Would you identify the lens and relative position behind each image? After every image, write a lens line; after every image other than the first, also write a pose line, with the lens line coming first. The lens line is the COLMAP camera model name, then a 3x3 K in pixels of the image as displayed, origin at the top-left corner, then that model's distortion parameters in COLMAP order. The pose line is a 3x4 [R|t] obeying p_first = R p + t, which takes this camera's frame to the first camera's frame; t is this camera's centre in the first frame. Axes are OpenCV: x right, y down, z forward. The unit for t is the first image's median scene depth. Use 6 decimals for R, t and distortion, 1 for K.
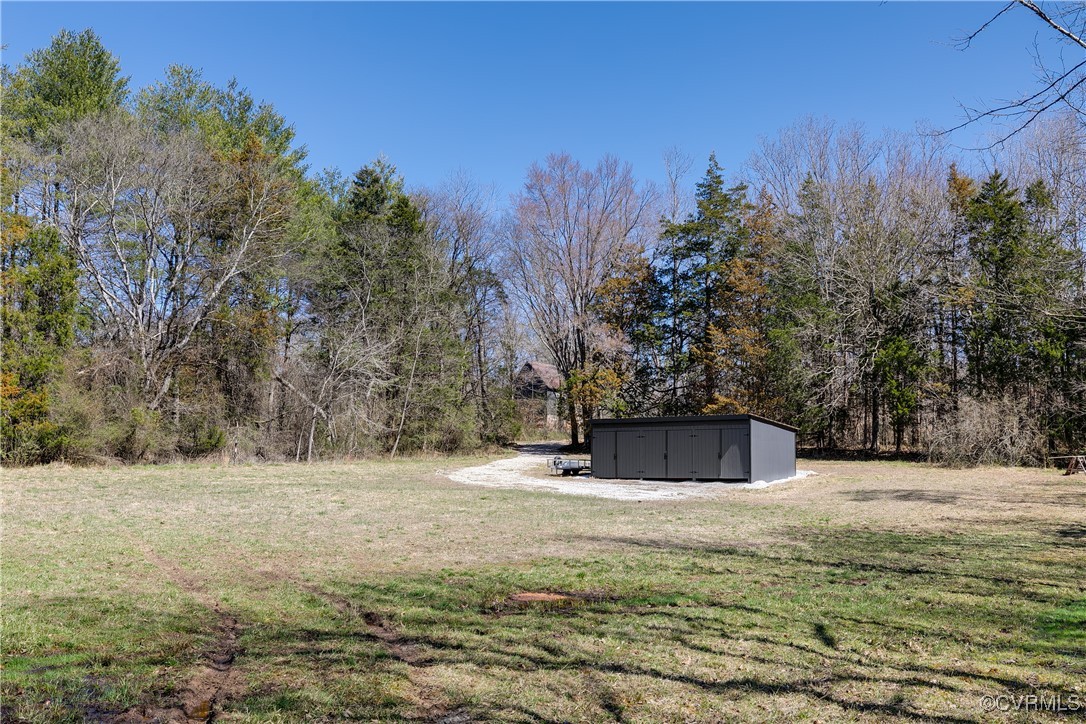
lens RADIAL K [[1158.0, 0, 543.0], [0, 1158.0, 362.0], [0, 0, 1]] dist [0.012664, 0.000446]
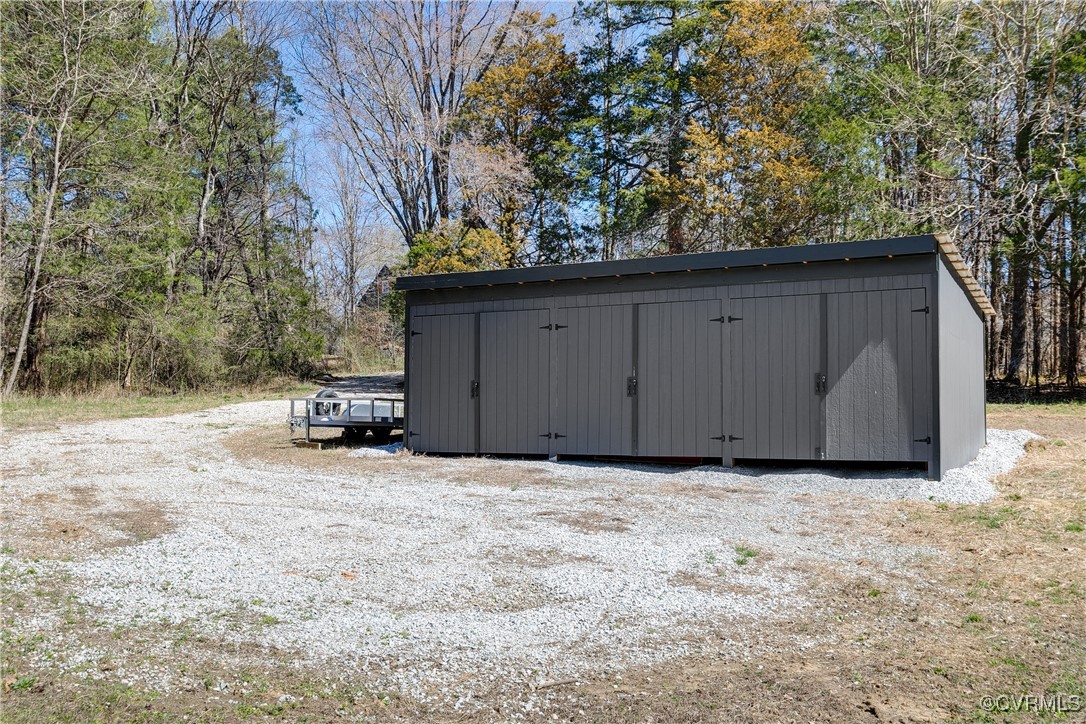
lens RADIAL K [[1067.0, 0, 543.0], [0, 1067.0, 362.0], [0, 0, 1]] dist [-0.000902, 0.000401]
pose [[0.996475, 0.003807, 0.083810, 0.055772], [-0.007414, 0.999057, 0.042773, 0.060479], [-0.083568, -0.043244, 0.995563, 0.691805]]
